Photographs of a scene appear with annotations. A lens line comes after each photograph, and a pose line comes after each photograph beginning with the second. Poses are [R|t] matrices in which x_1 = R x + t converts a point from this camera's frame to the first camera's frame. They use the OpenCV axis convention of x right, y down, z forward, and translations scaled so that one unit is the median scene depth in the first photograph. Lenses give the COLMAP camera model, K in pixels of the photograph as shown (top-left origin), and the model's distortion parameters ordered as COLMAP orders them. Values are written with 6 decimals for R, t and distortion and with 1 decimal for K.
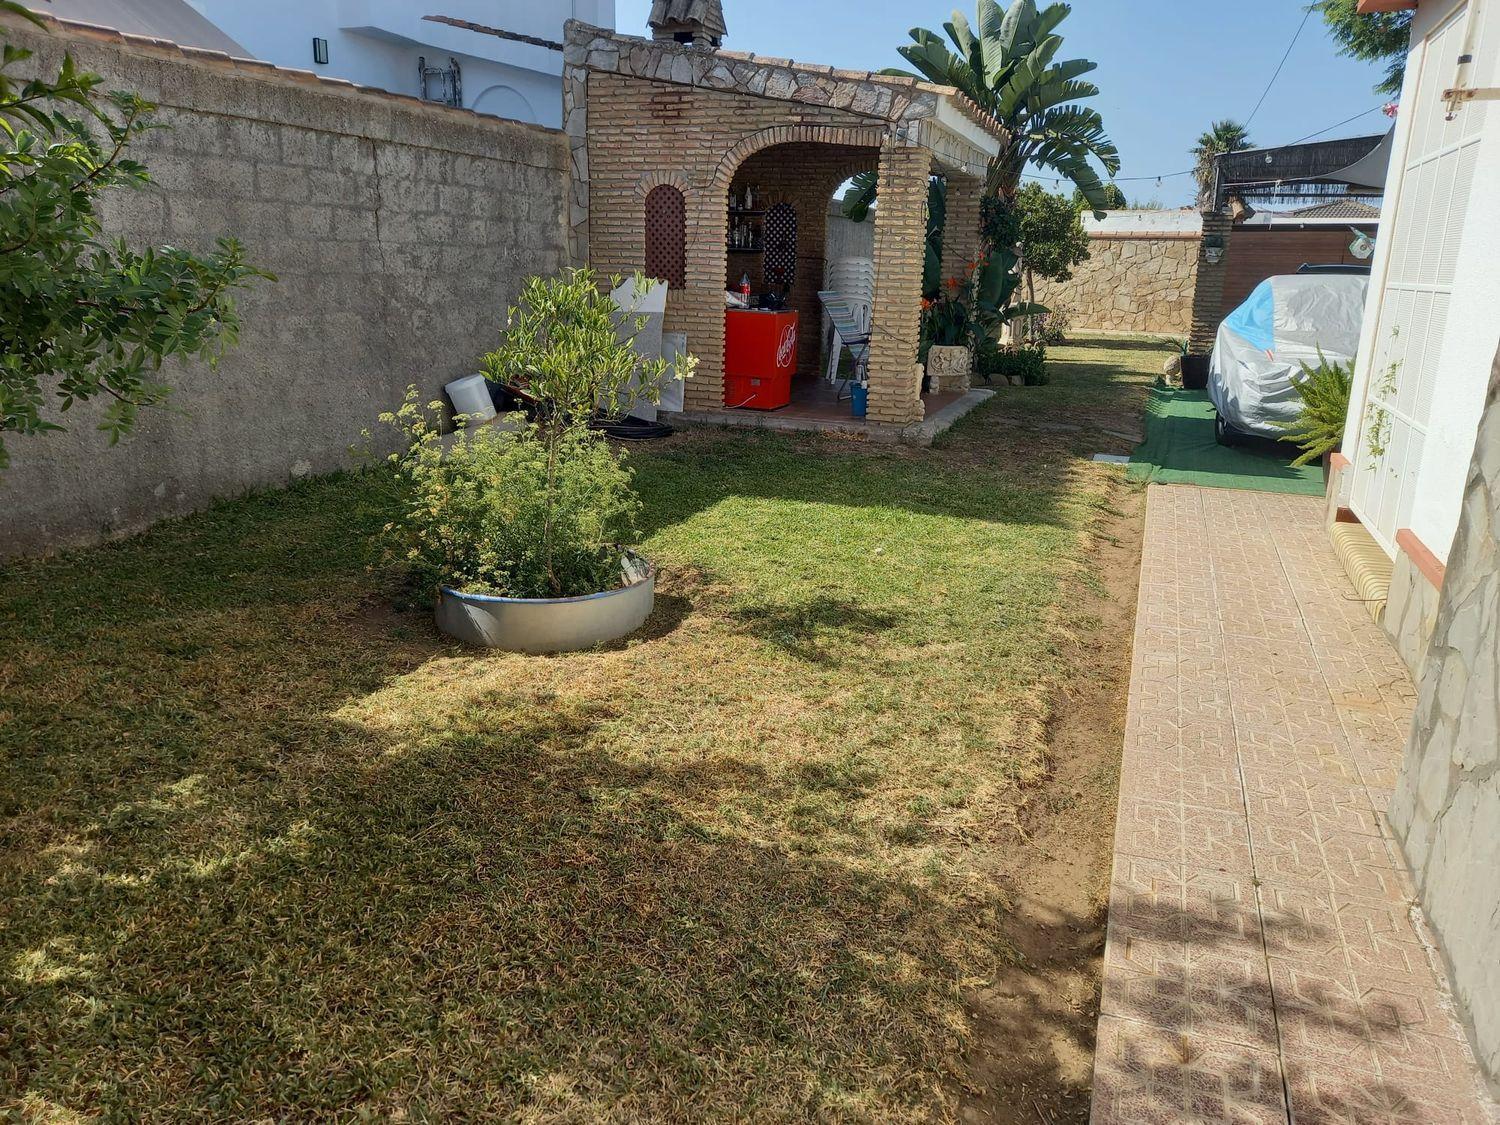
lens RADIAL K [[1090.4, 0, 755.2], [0, 1090.4, 547.8], [0, 0, 1]] dist [0.063244, -0.054802]
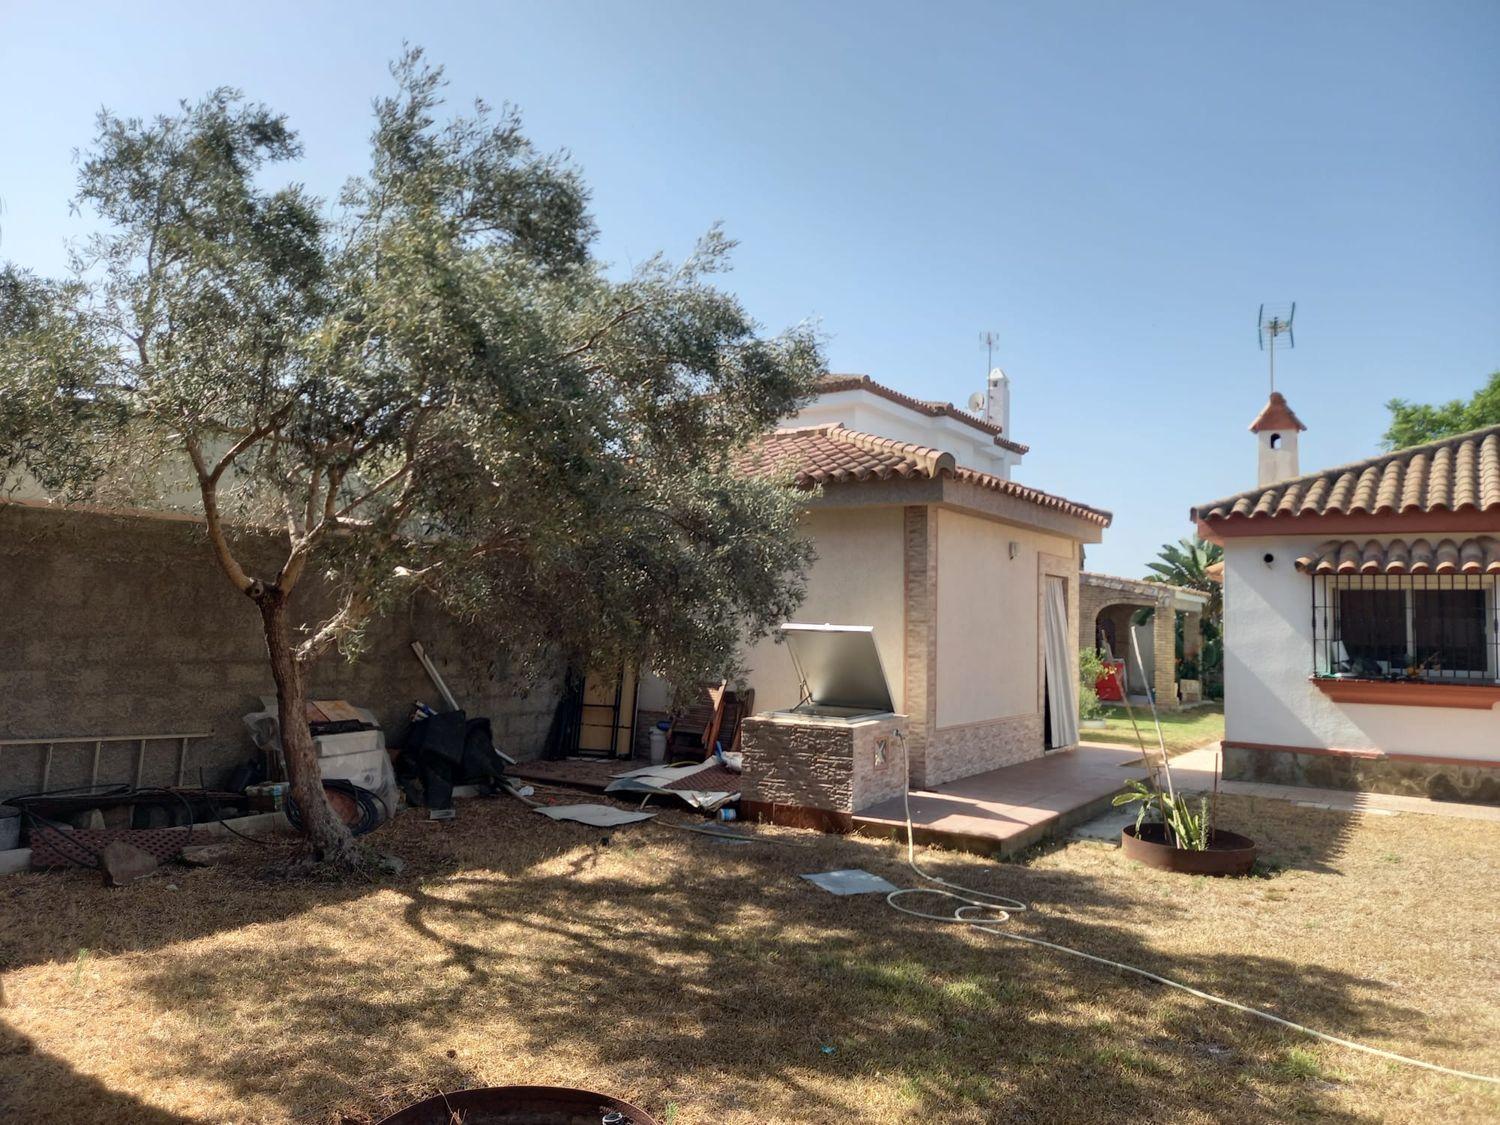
lens RADIAL K [[1090.4, 0, 755.2], [0, 1090.4, 547.8], [0, 0, 1]] dist [0.063244, -0.054802]
pose [[0.974812, -0.015082, -0.222516, -0.215708], [-0.058405, 0.945630, -0.319957, 0.381498], [0.215243, 0.324894, 0.920931, -1.565938]]
